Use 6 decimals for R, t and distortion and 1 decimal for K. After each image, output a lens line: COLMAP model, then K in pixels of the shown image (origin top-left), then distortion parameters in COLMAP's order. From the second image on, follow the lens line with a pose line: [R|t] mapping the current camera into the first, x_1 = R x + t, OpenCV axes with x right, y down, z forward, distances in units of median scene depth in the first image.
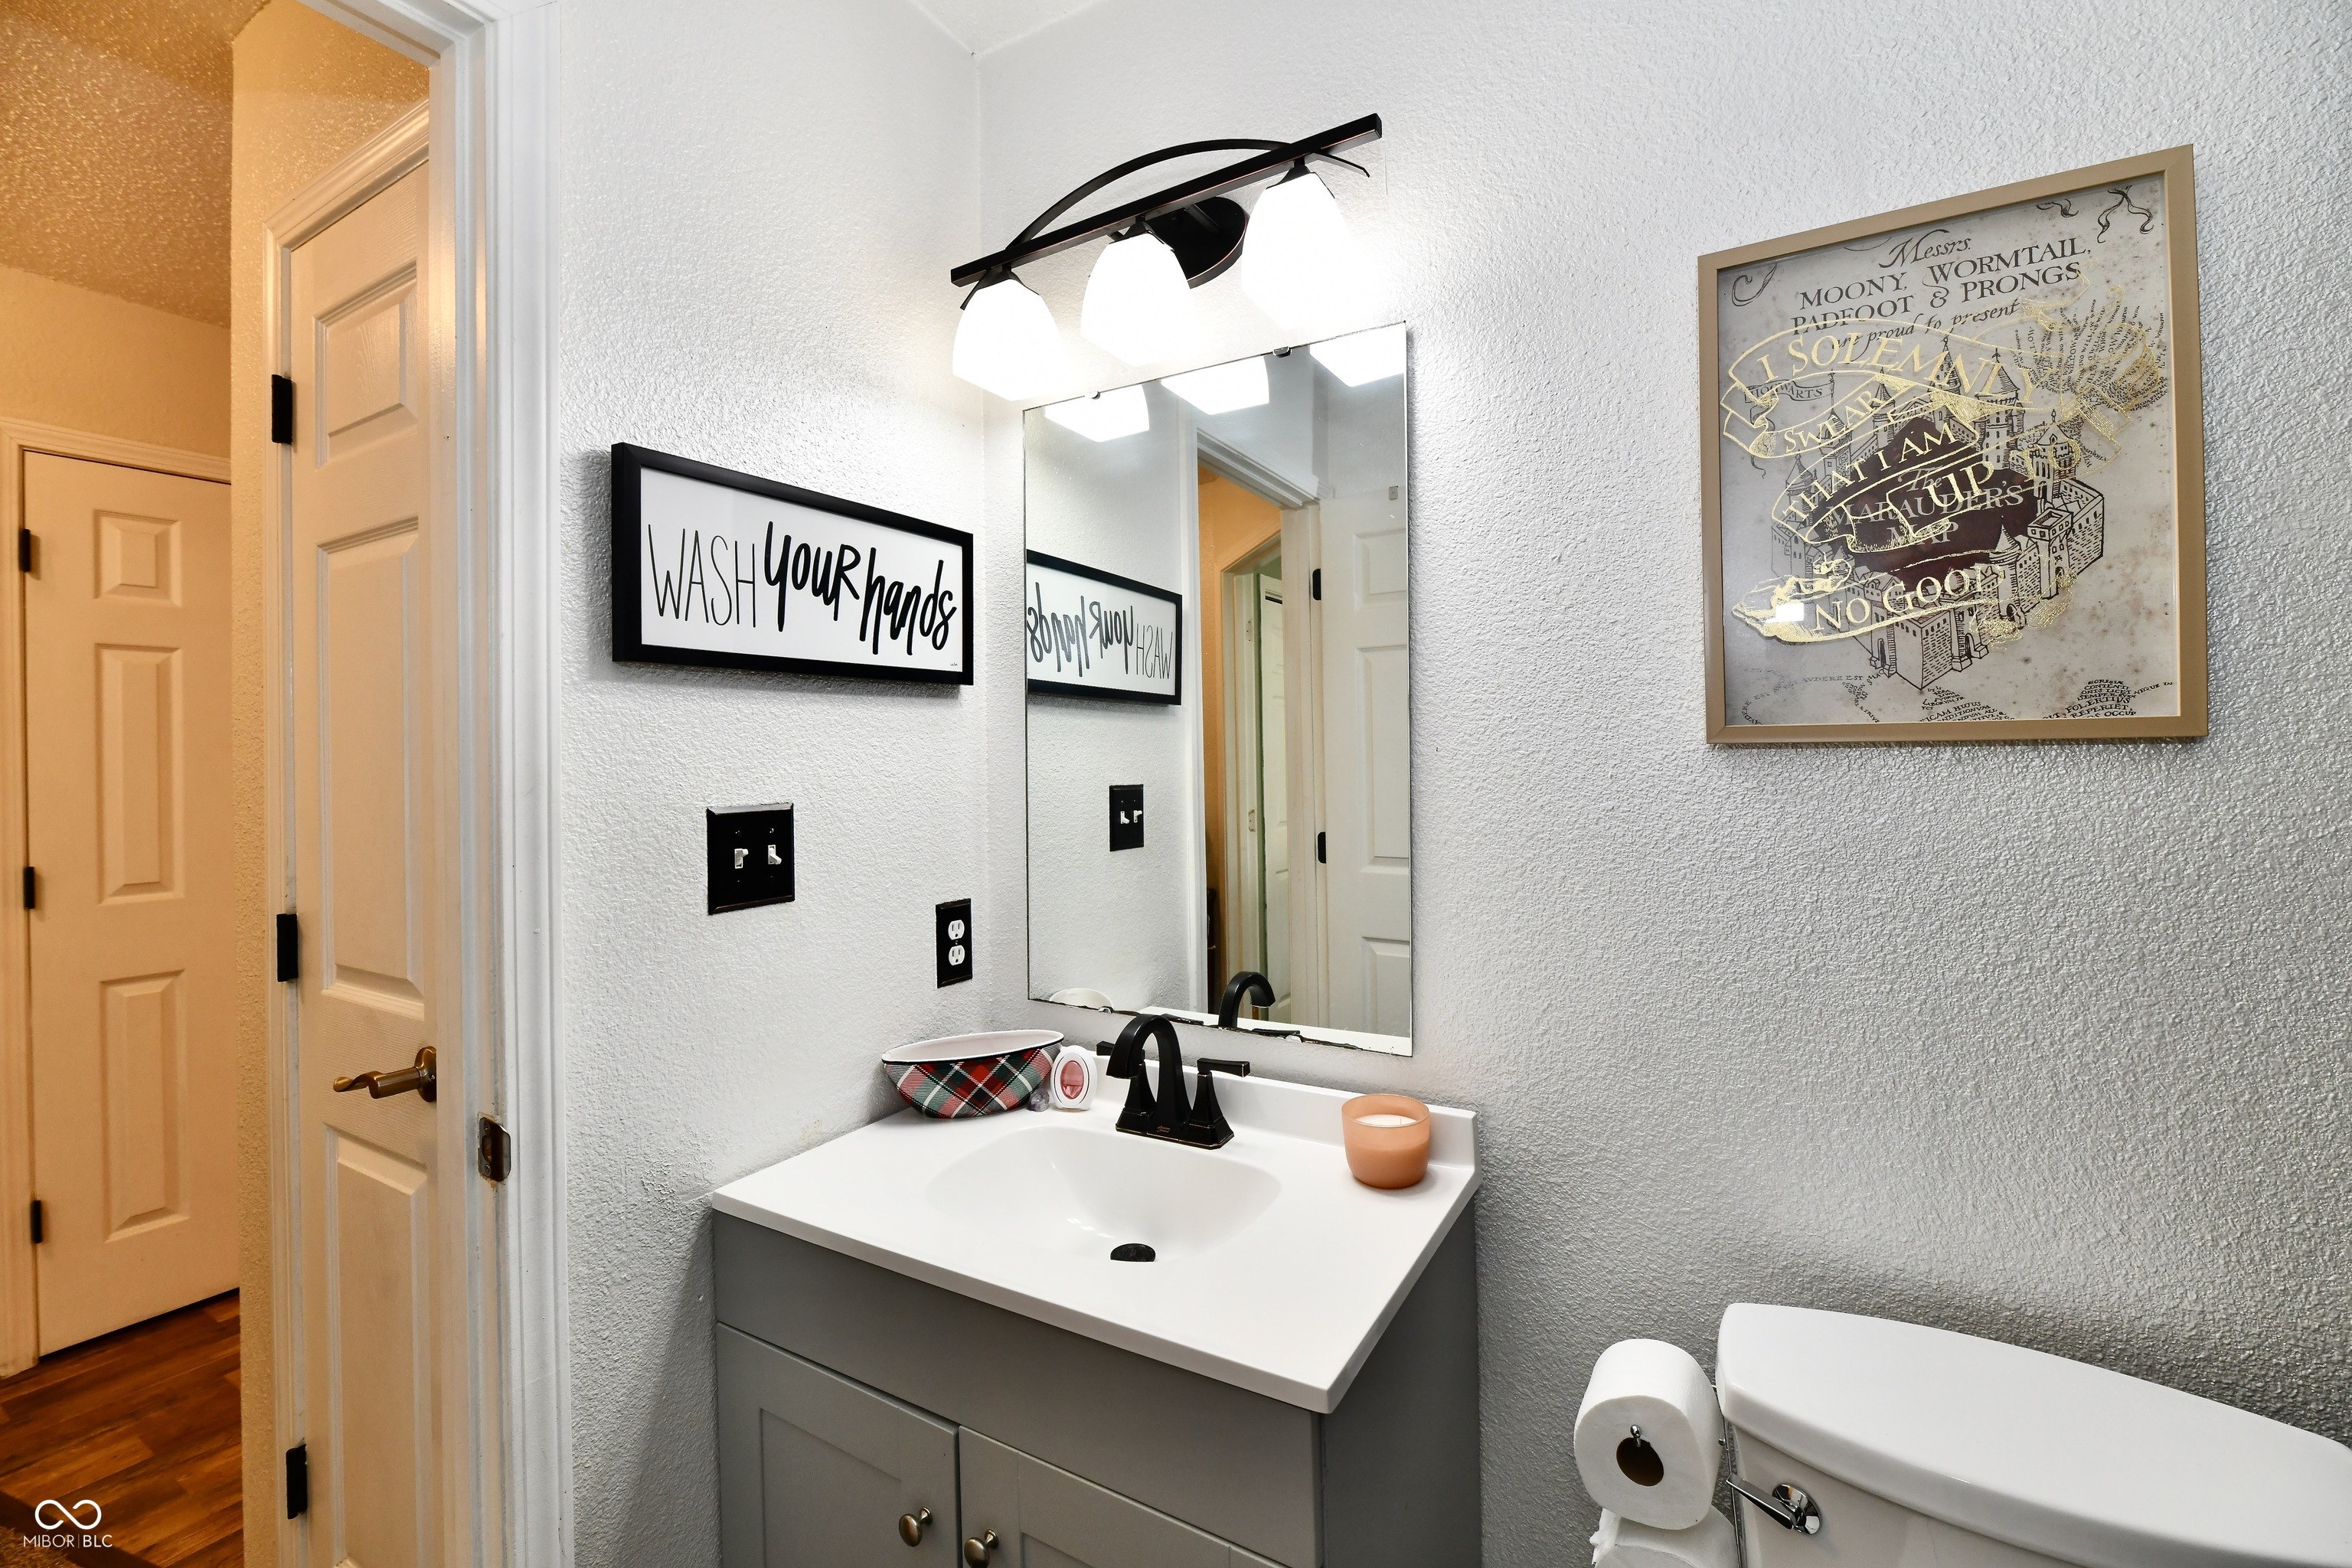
lens RADIAL K [[974.1, 0, 1188.4], [0, 974.1, 760.6], [0, 0, 1]] dist [-0.001618, -0.003268]
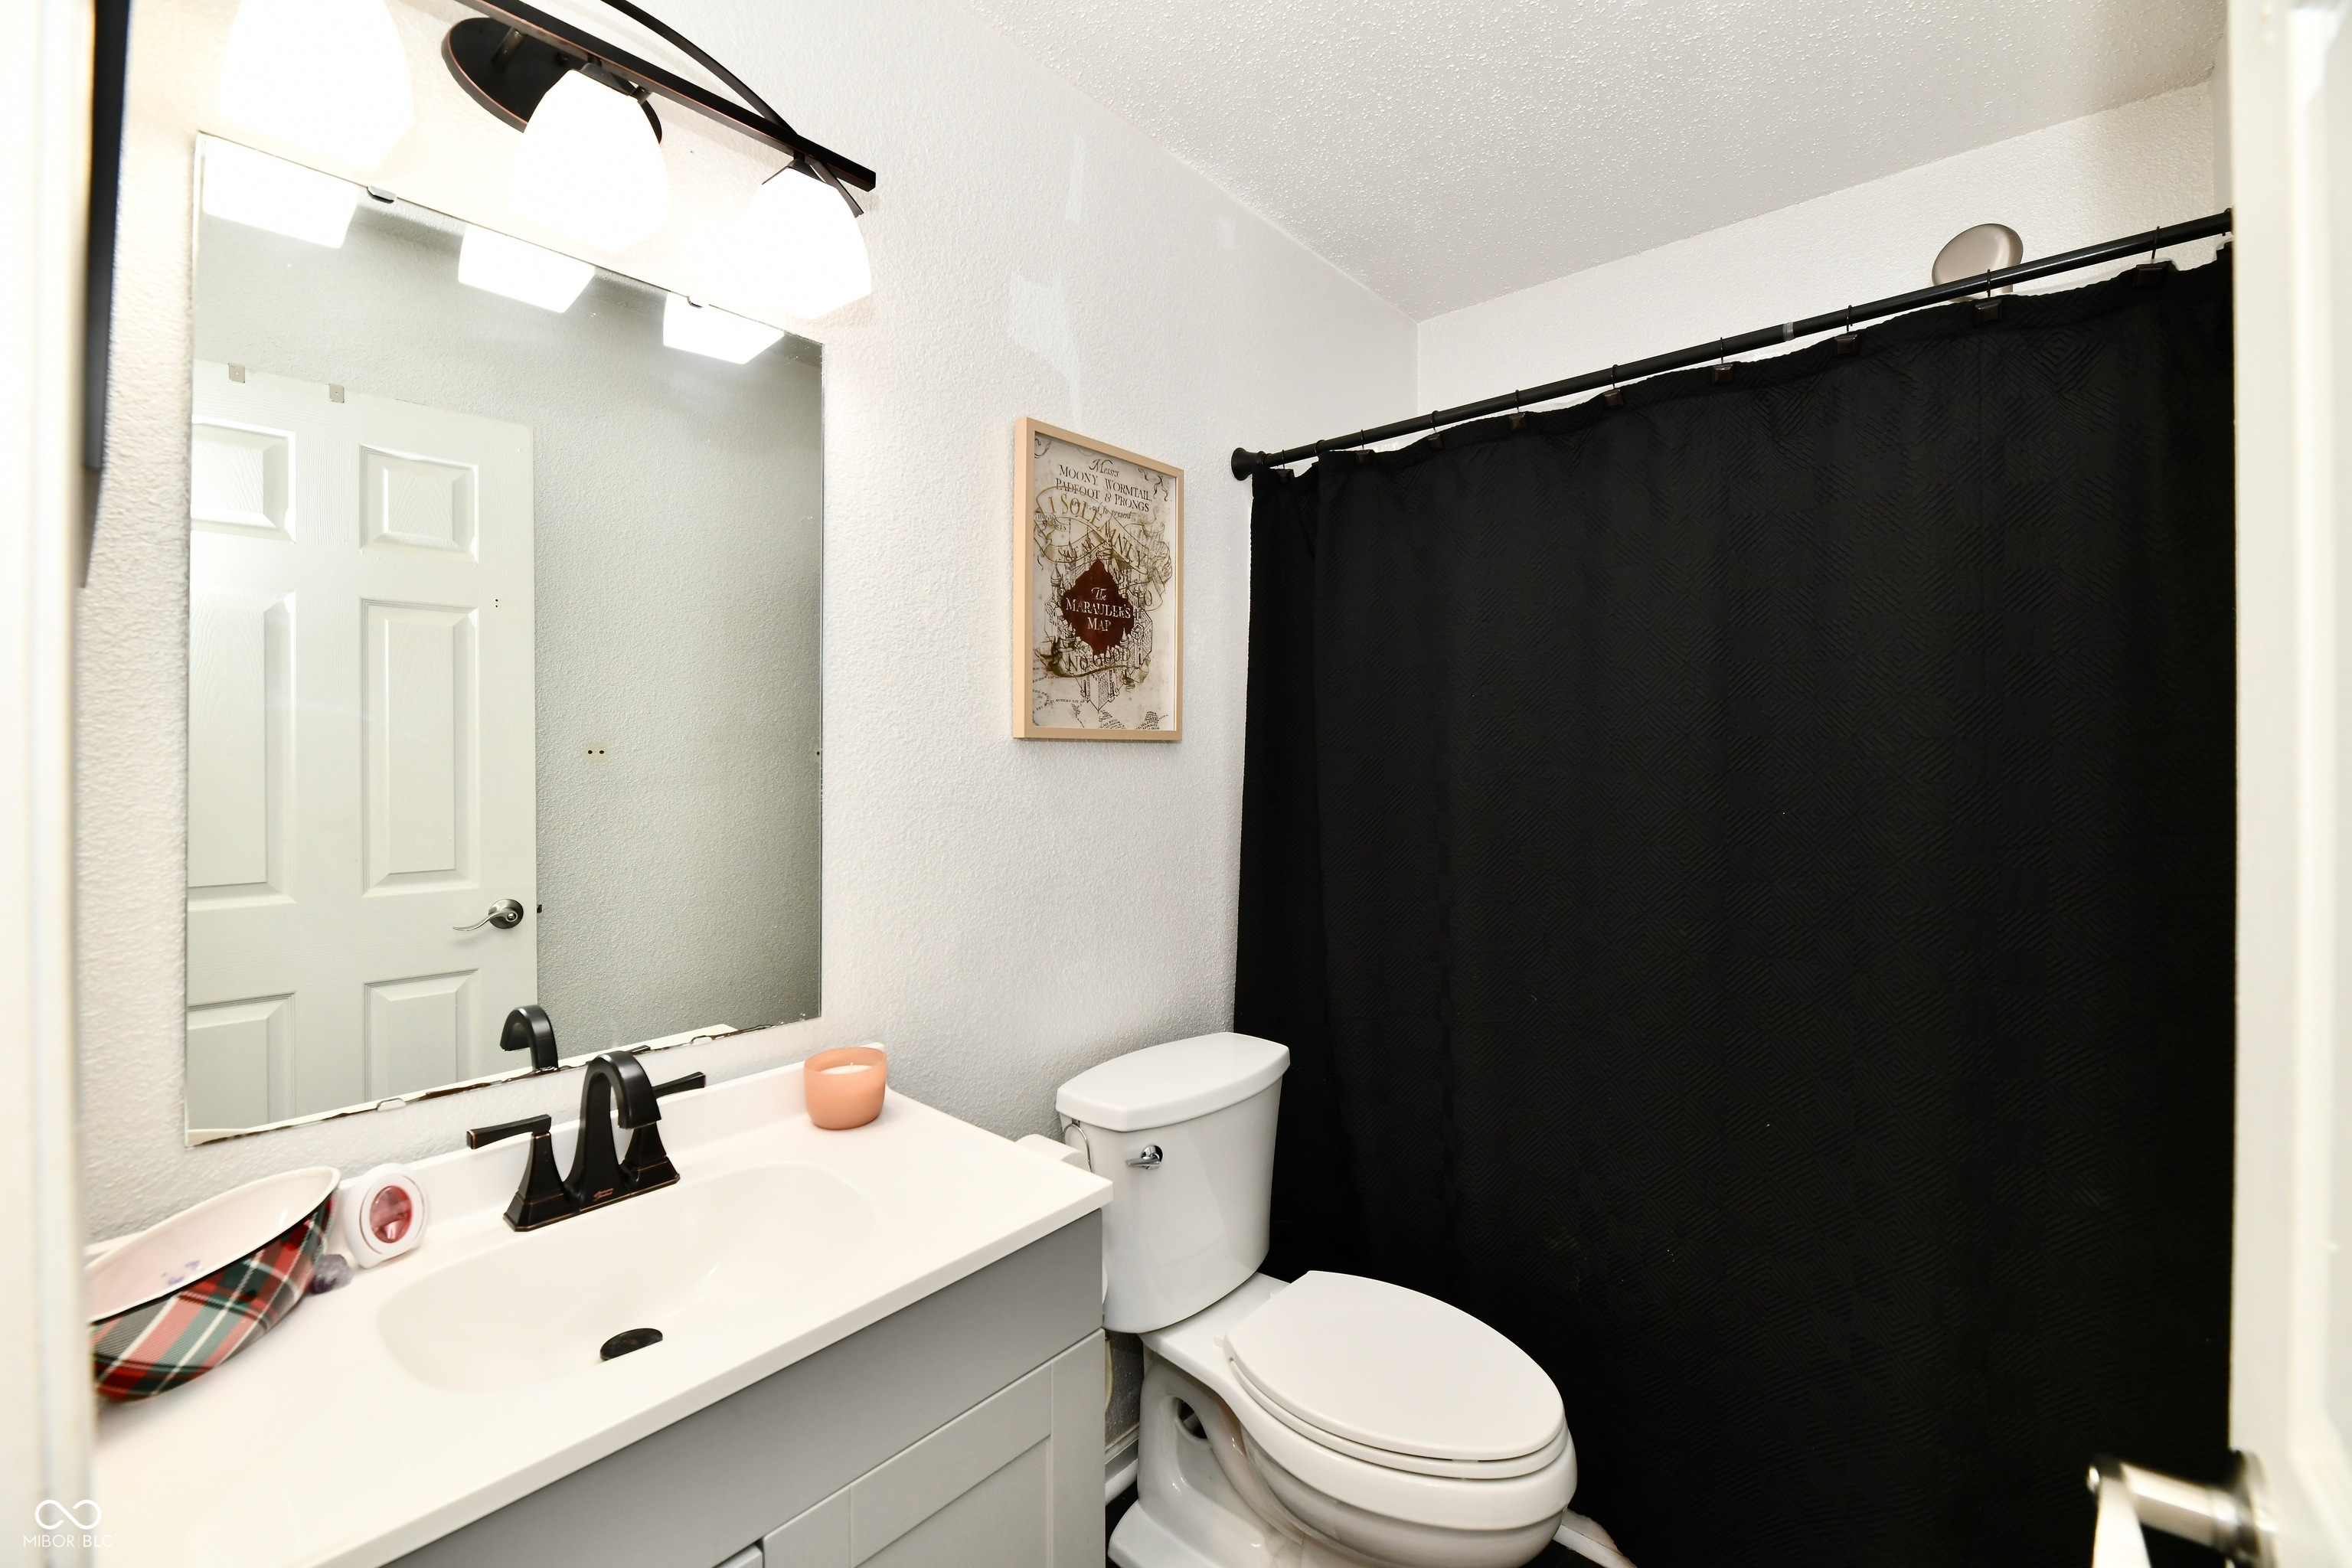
lens RADIAL K [[974.1, 0, 1188.4], [0, 974.1, 760.6], [0, 0, 1]] dist [-0.001618, -0.003268]
pose [[0.193039, 0.005162, 0.981178, -0.964212], [-0.001106, 0.999987, -0.005044, 0.027515], [-0.981191, -0.000111, 0.193042, 0.481884]]
